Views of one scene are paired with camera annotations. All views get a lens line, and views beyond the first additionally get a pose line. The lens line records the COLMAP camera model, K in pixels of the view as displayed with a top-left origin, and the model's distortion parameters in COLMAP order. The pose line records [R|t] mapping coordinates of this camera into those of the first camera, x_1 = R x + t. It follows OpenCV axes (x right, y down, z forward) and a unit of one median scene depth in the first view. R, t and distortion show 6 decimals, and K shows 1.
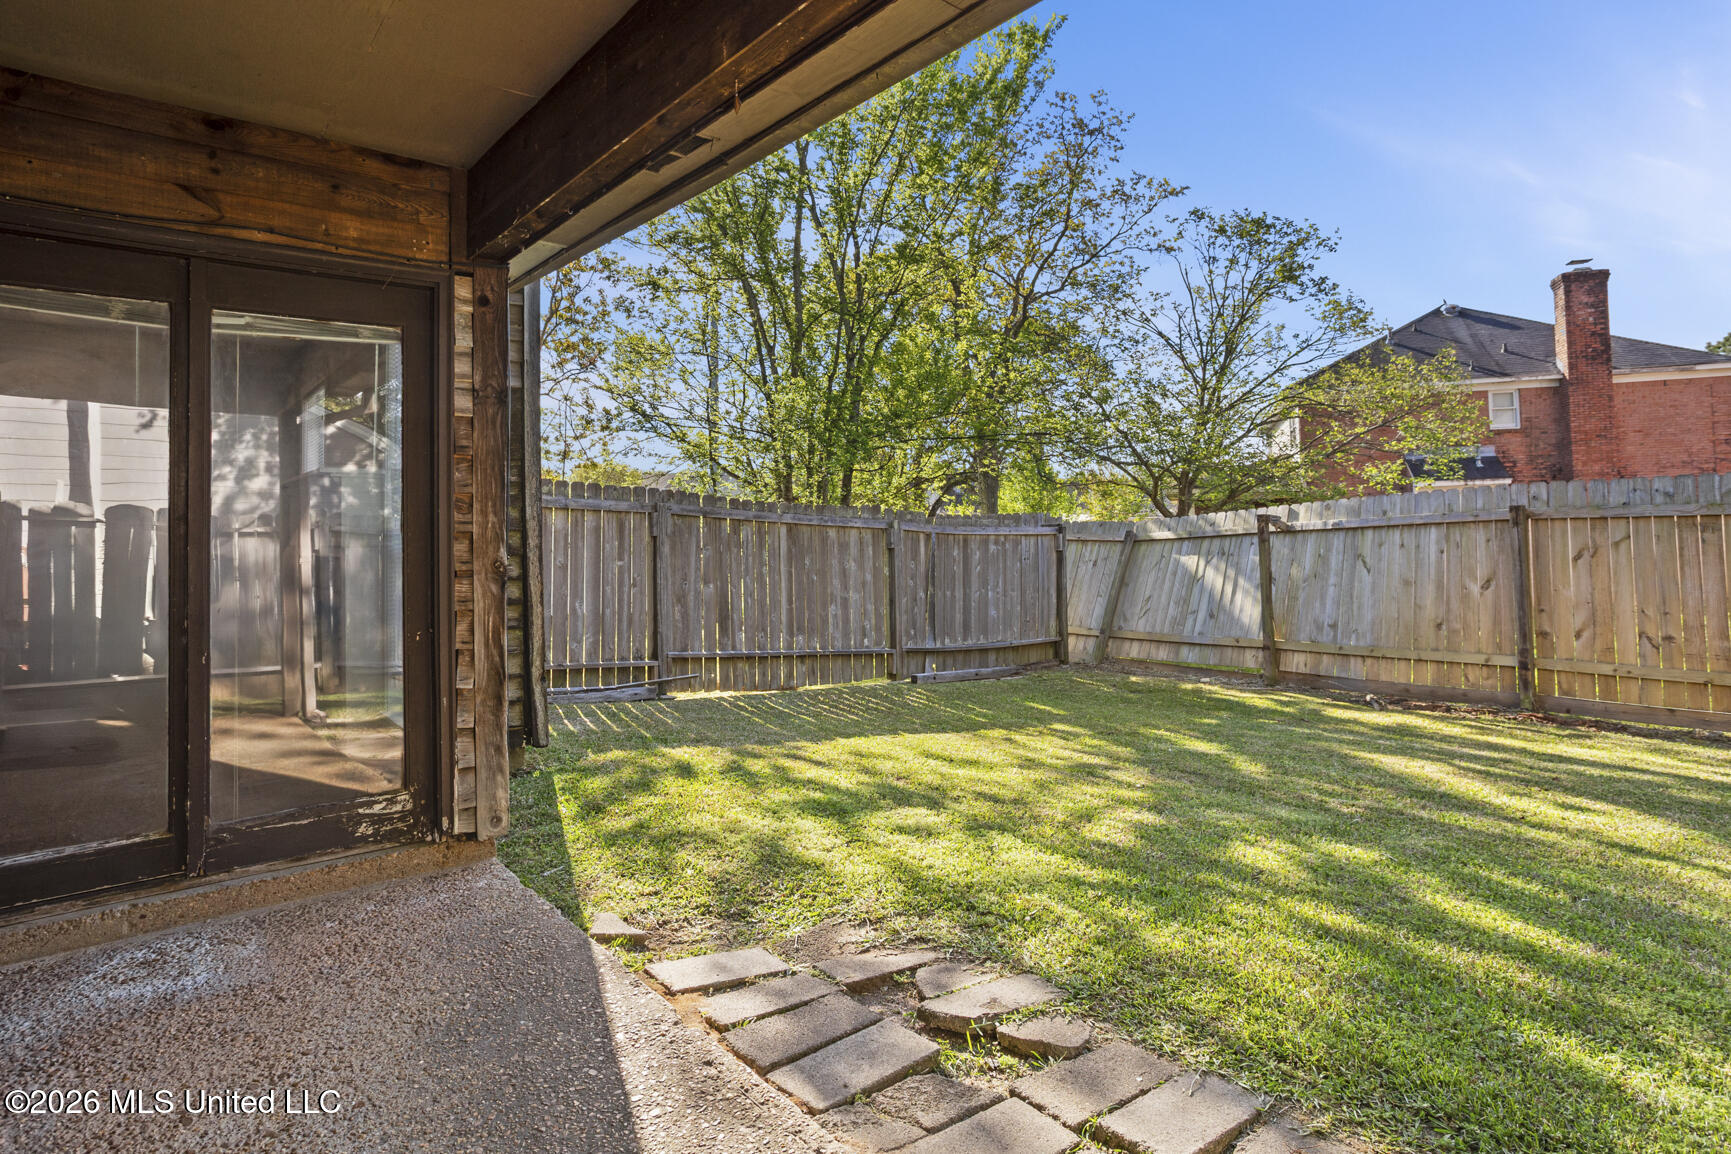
lens RADIAL K [[966.3, 0, 873.4], [0, 966.3, 520.5], [0, 0, 1]] dist [0.006482, 0.001283]
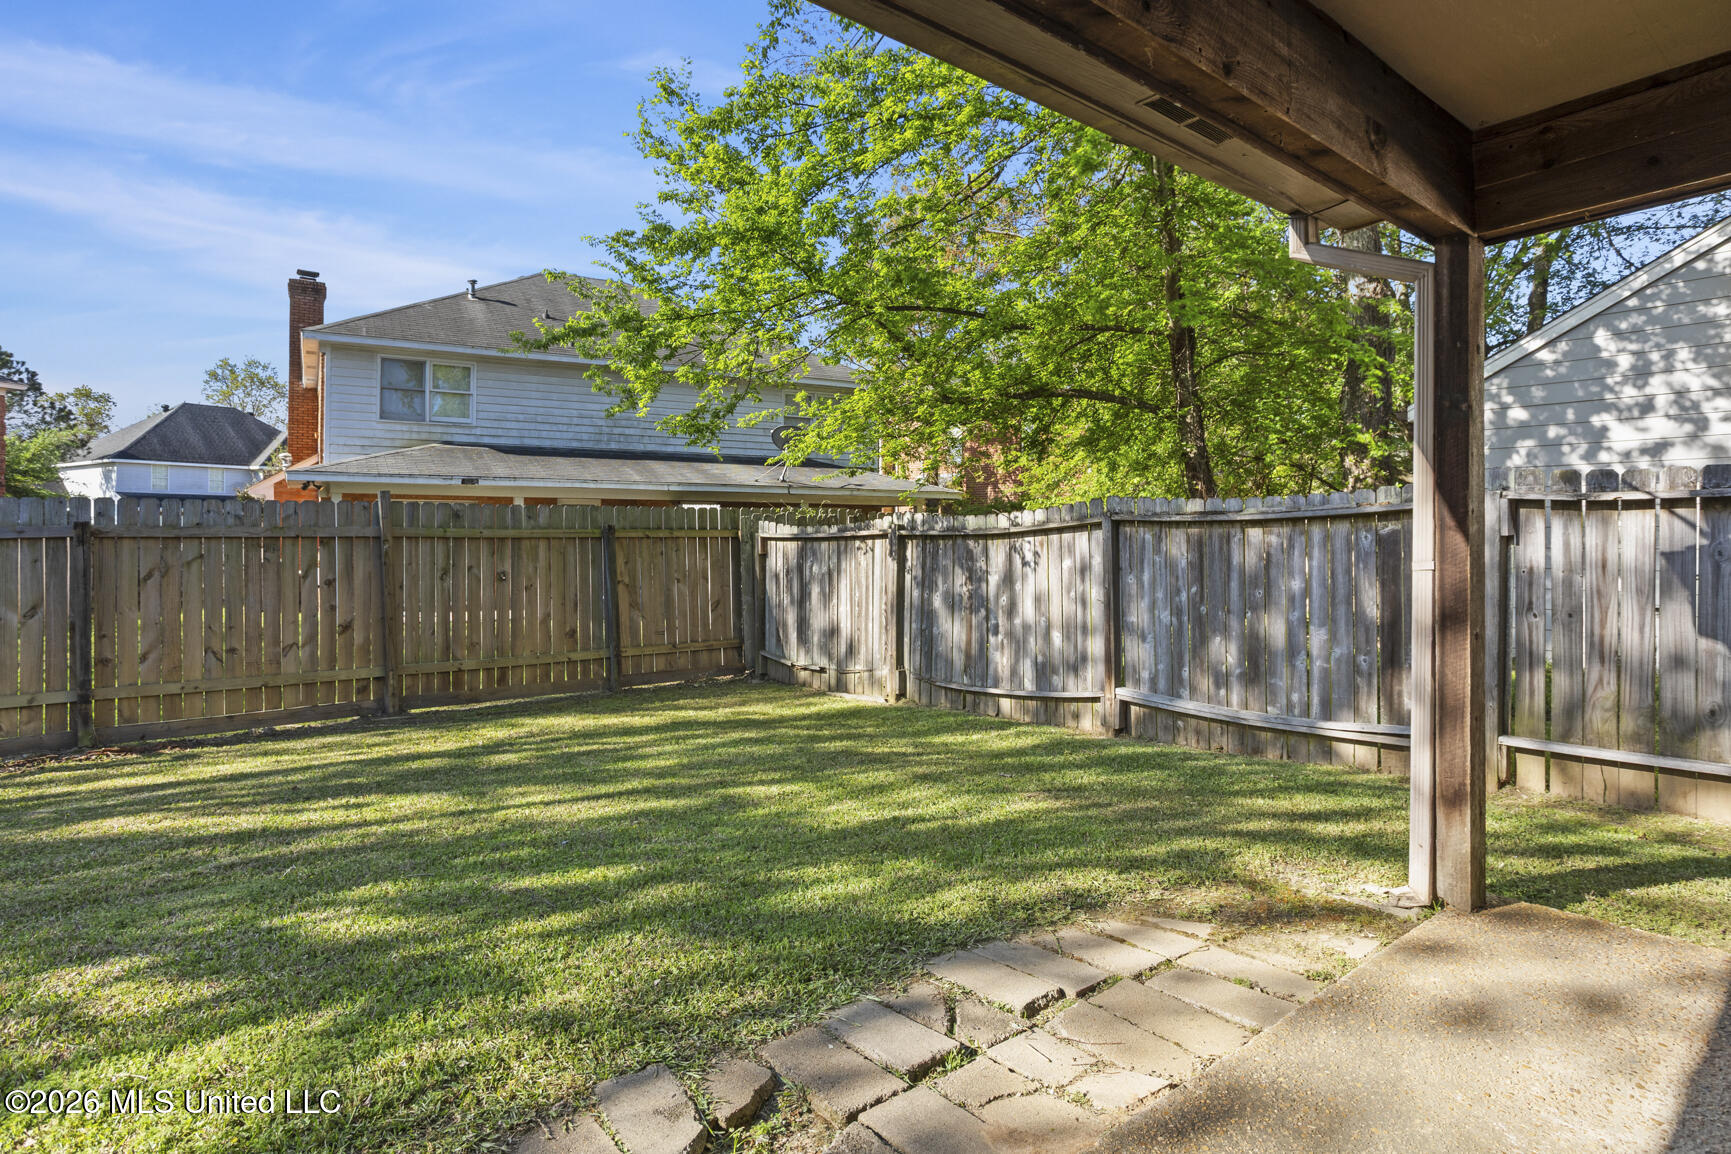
lens RADIAL K [[966.3, 0, 867.8], [0, 966.3, 564.3], [0, 0, 1]] dist [0.006482, 0.001283]
pose [[0.001148, -0.011658, 0.999931, -0.592658], [-0.015723, 0.999808, 0.011675, 0.005116], [-0.999876, -0.015736, 0.000964, 0.687484]]
